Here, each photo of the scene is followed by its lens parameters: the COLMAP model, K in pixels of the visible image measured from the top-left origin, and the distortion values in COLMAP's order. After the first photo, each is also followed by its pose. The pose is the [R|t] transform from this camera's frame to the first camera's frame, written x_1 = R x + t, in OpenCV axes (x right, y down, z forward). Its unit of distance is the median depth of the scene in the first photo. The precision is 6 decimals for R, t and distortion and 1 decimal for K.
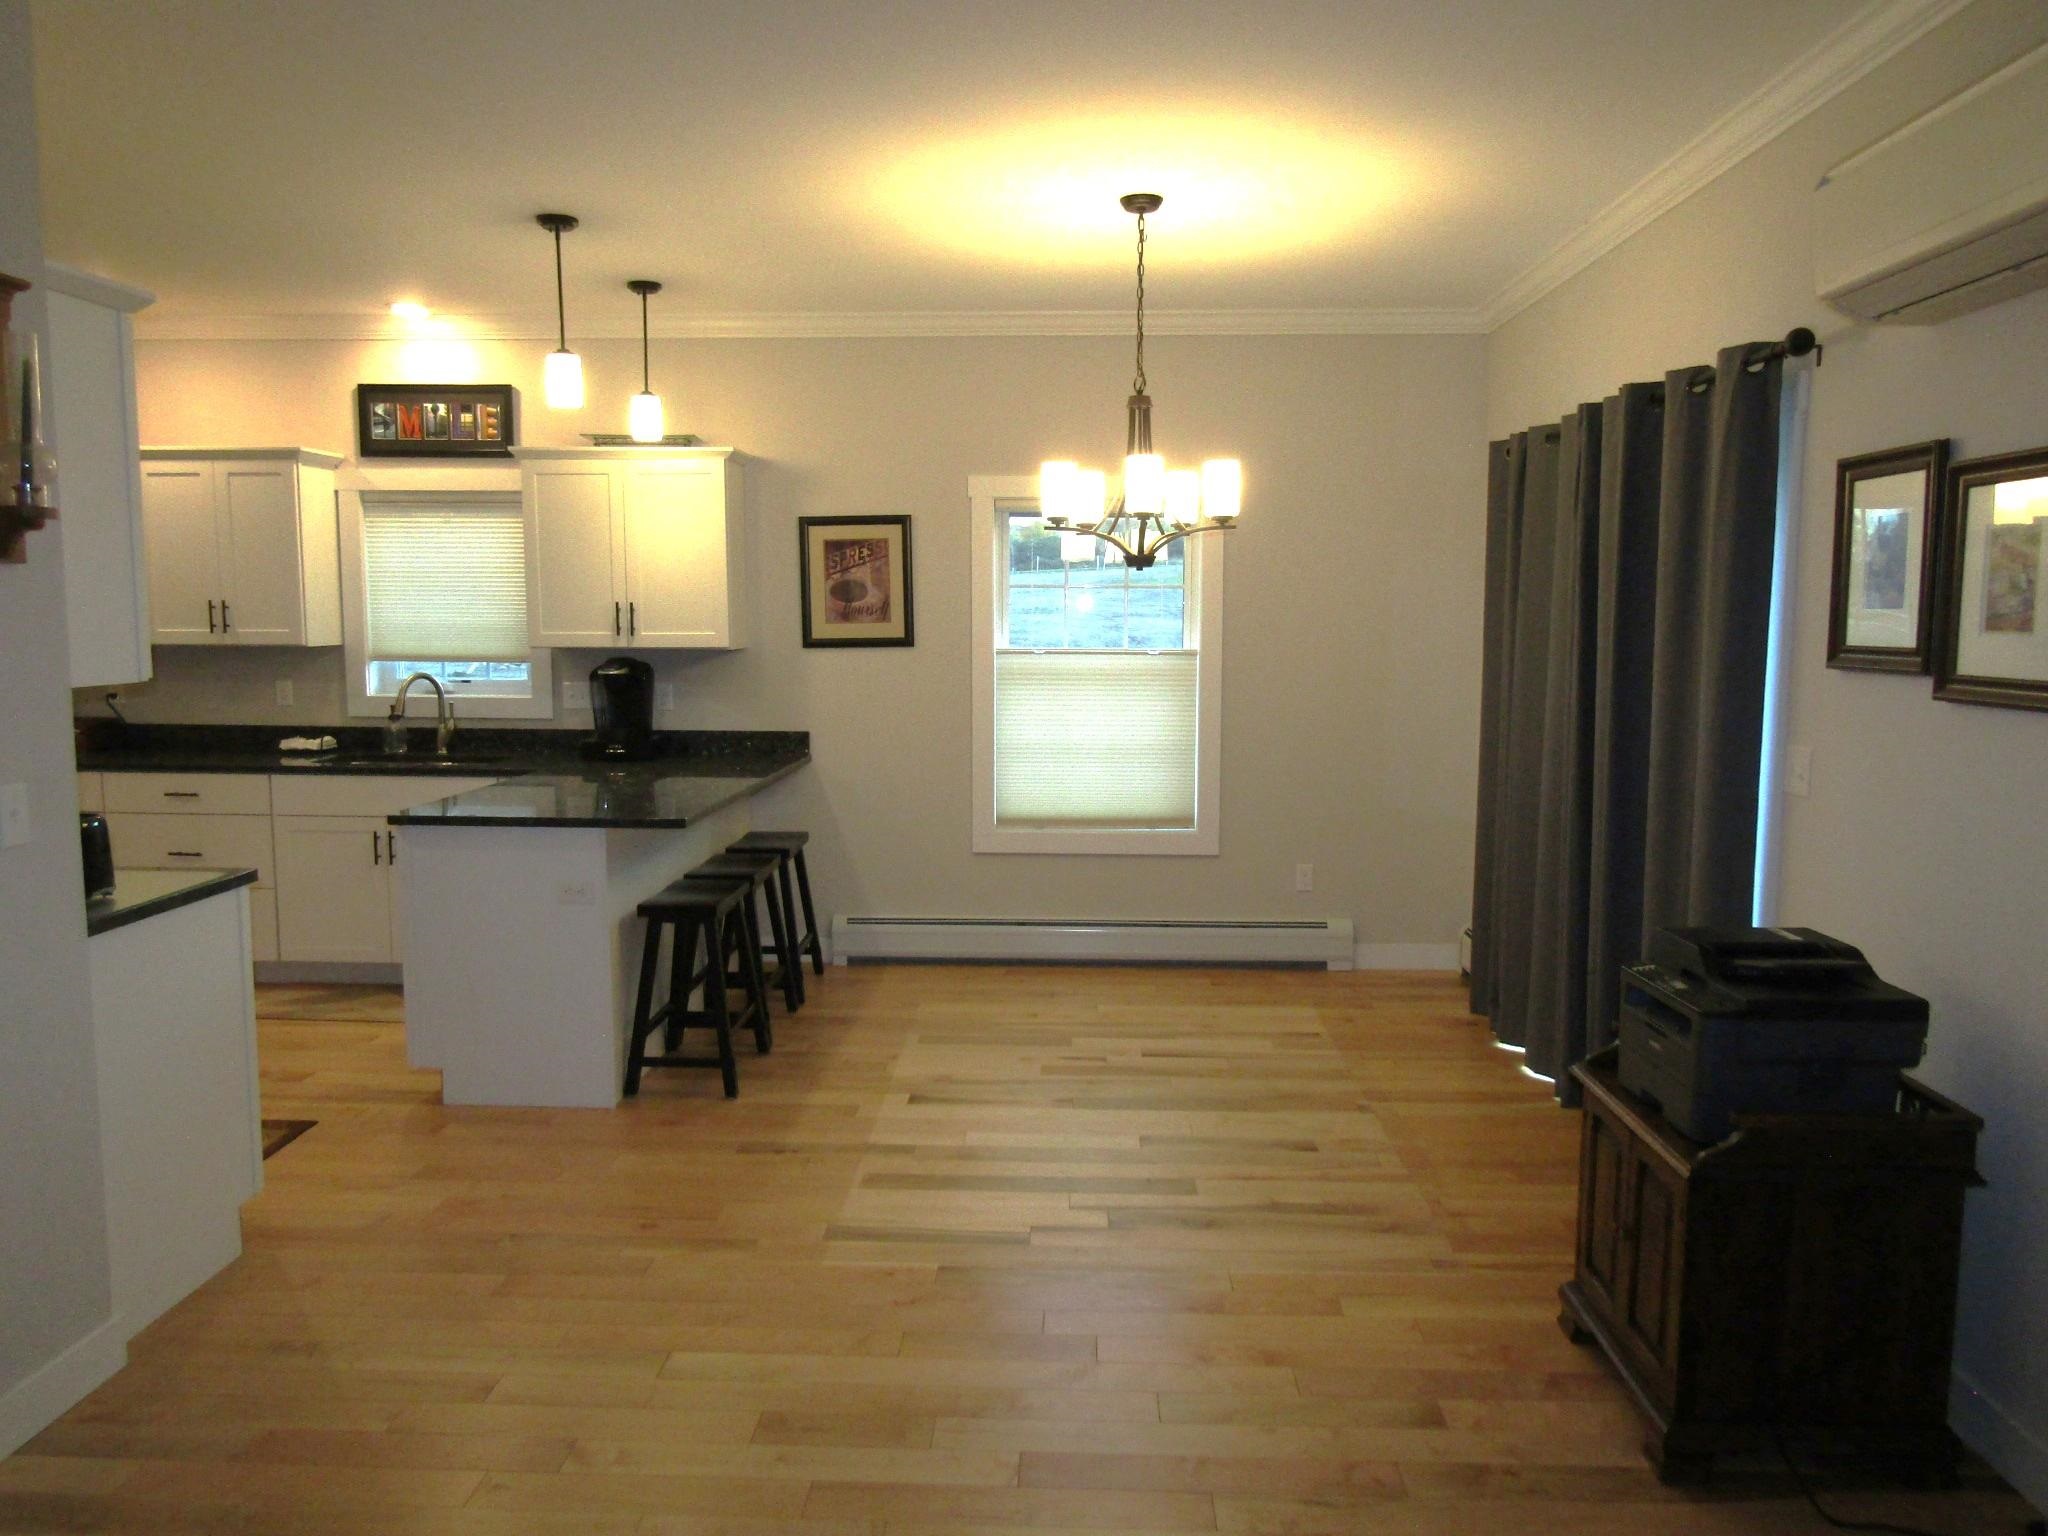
lens RADIAL K [[1446.0, 0, 1030.5], [0, 1446.0, 770.1], [0, 0, 1]] dist [-0.000136, -0.016714]
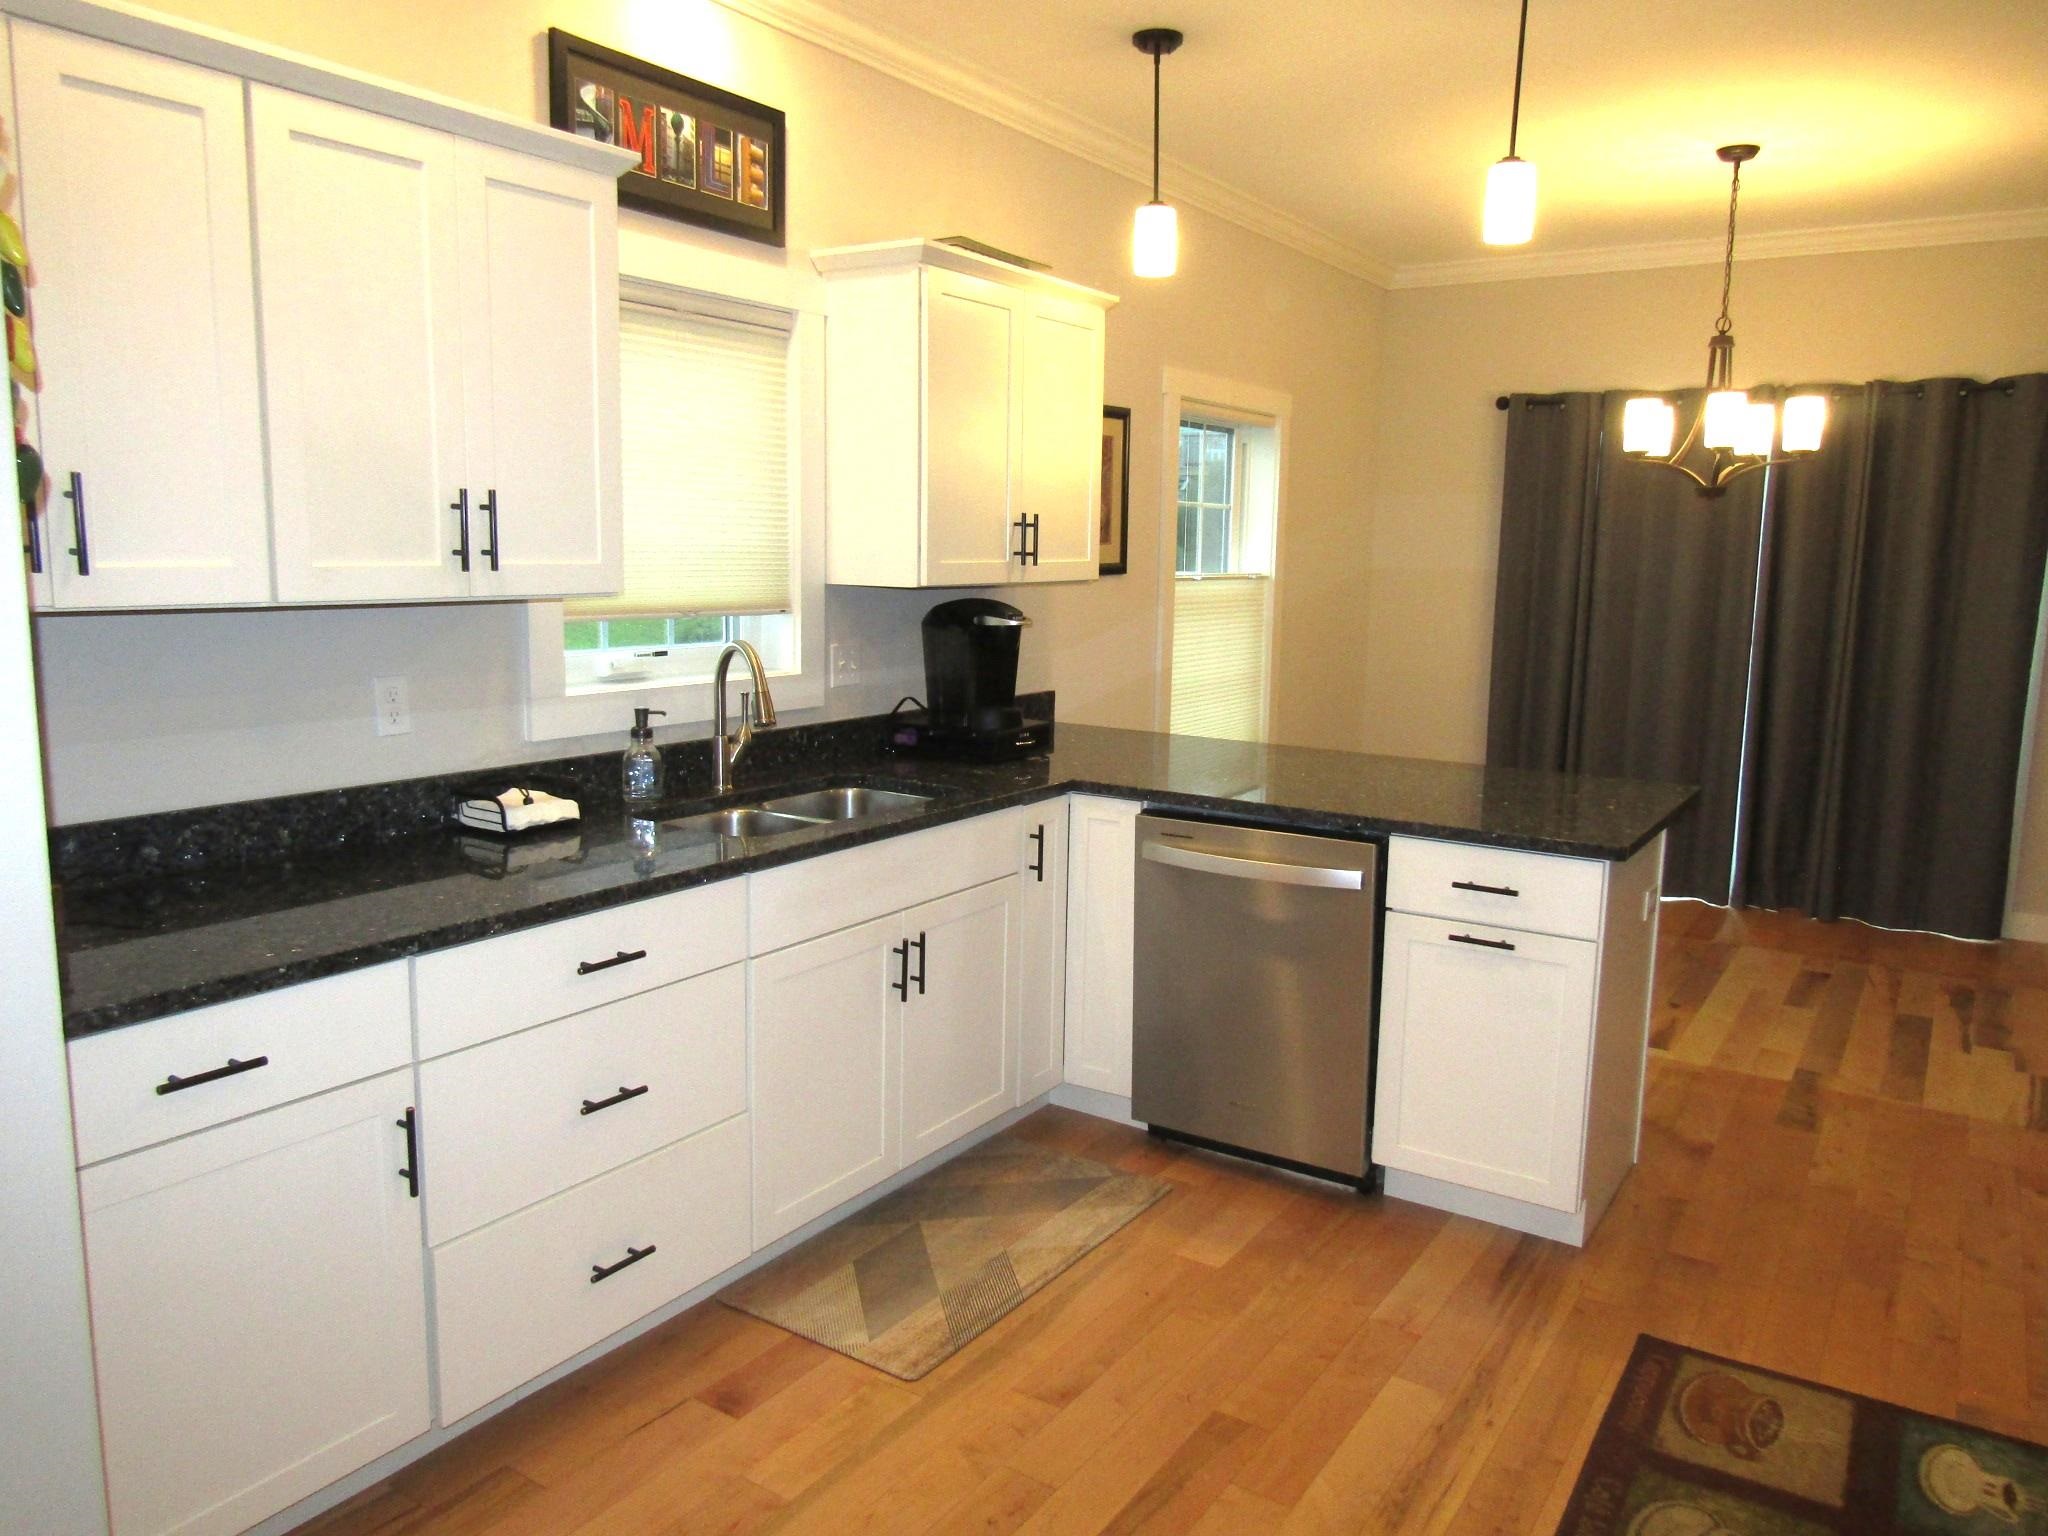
lens RADIAL K [[1447.7, 0, 1024.0], [0, 1447.7, 768.0], [0, 0, 1]] dist [-0.013084, 0.001286]
pose [[0.520632, -0.130151, 0.843803, -0.809699], [0.078994, 0.991416, 0.104179, -0.067134], [-0.850119, 0.012416, 0.526444, 0.629494]]
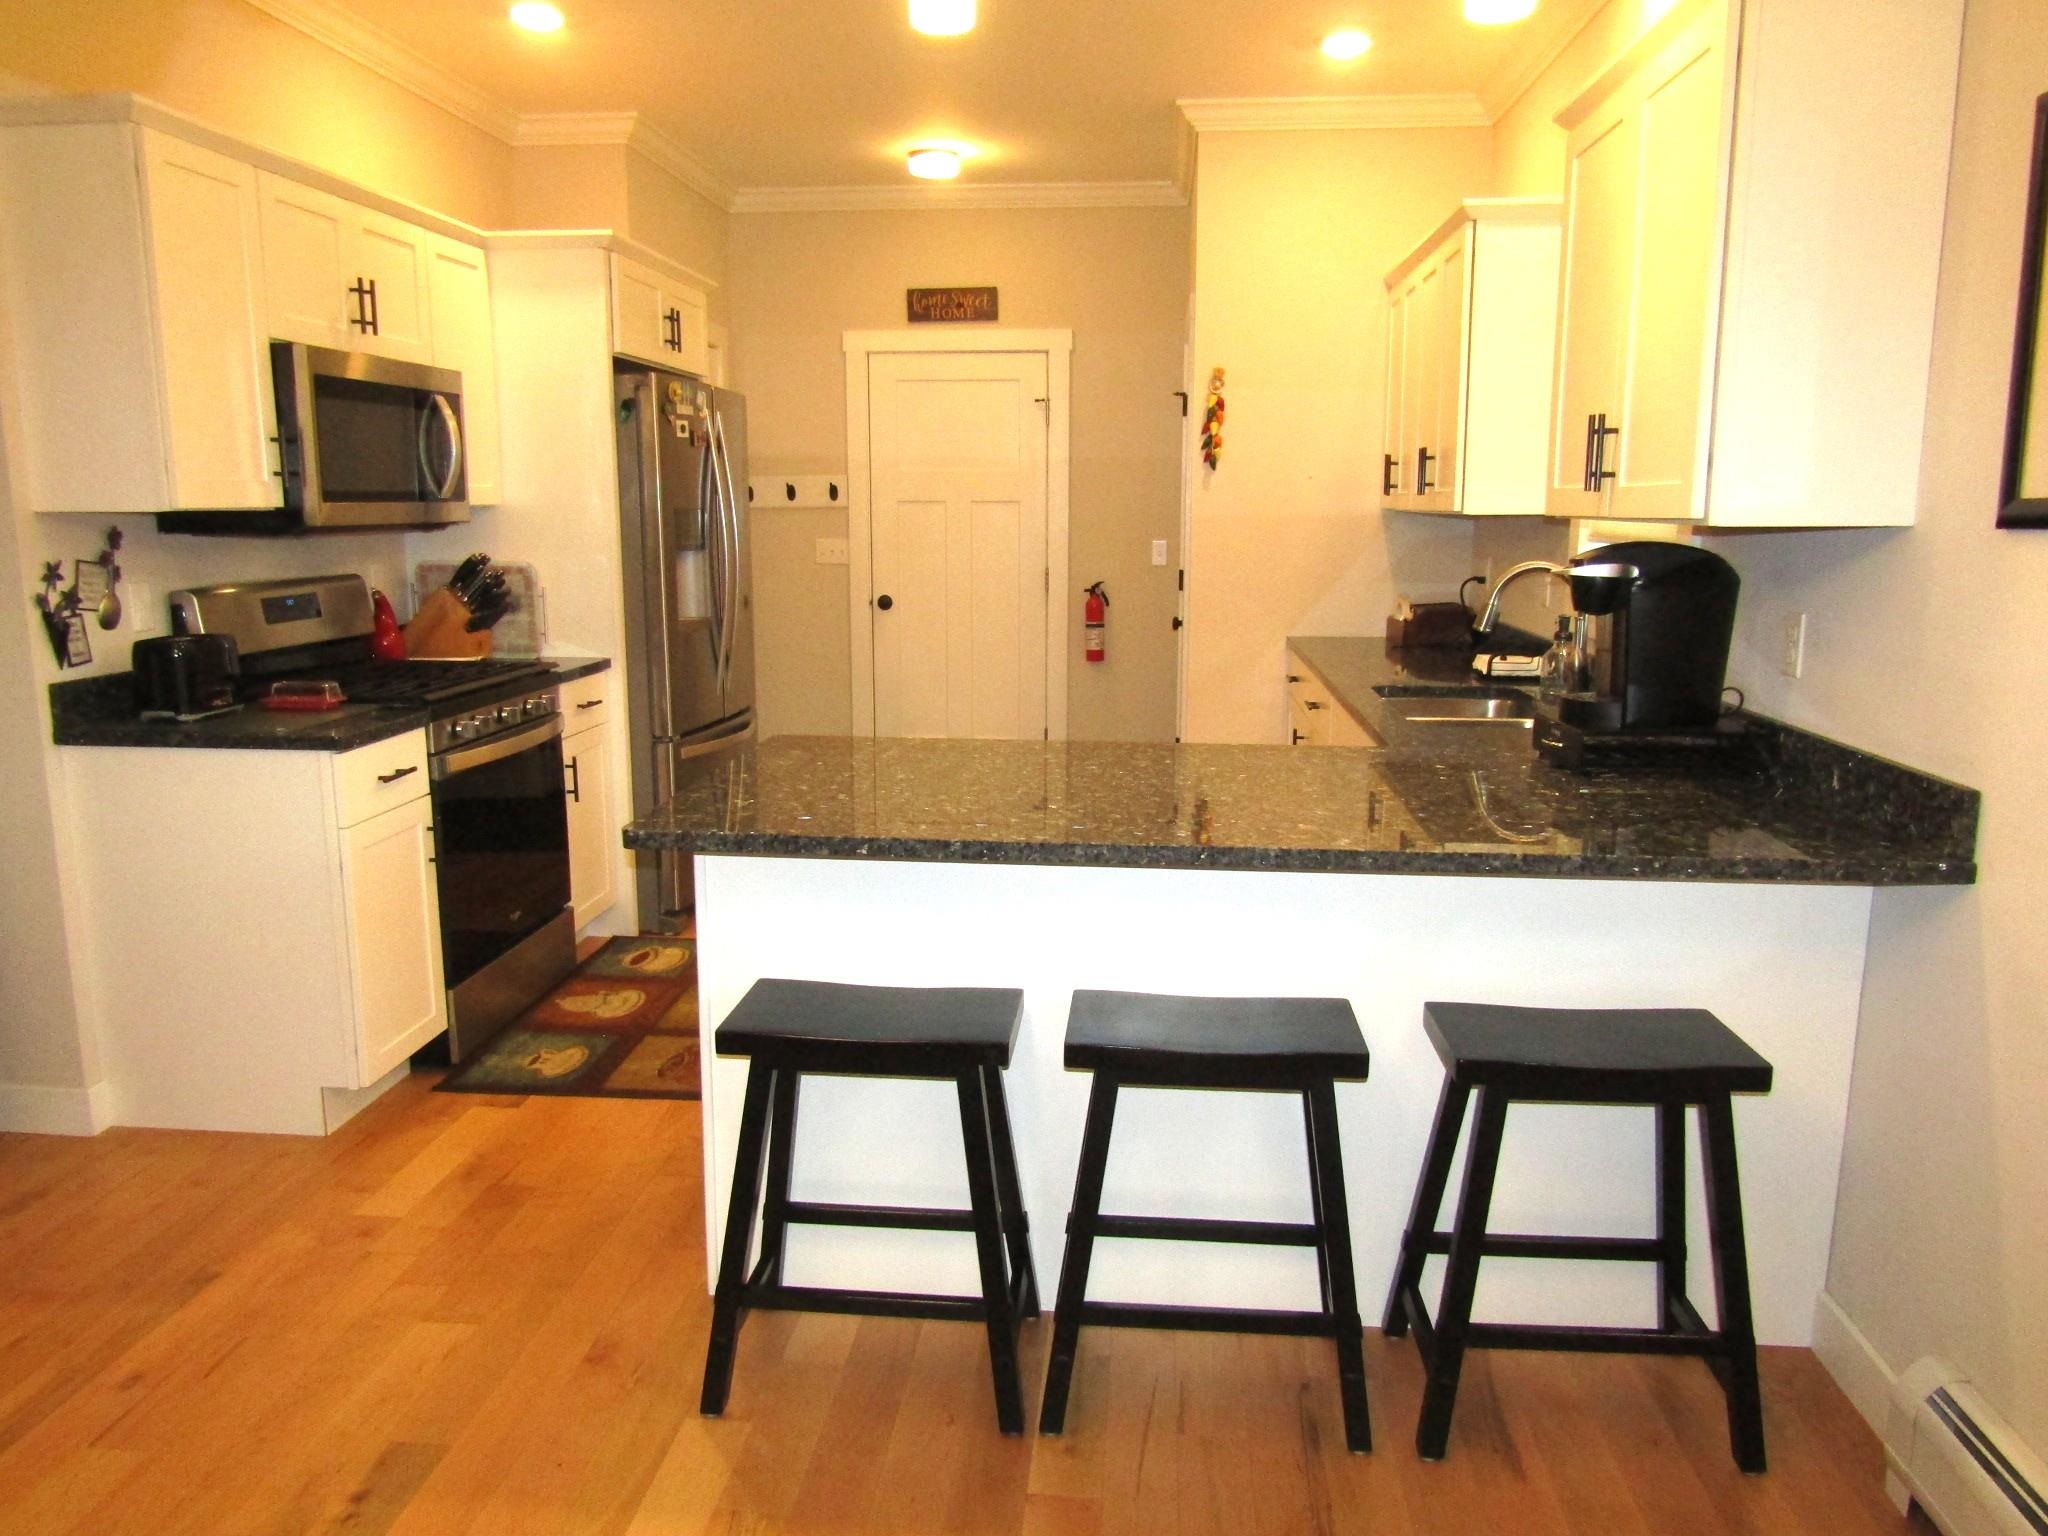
lens RADIAL K [[1456.2, 0, 1030.0], [0, 1456.2, 781.7], [0, 0, 1]] dist [-0.002747, -0.039909]
pose [[-0.045518, 0.181150, -0.982402, 0.175932], [-0.112744, 0.976206, 0.185232, -0.065170], [0.992581, 0.119191, -0.024011, 0.813443]]
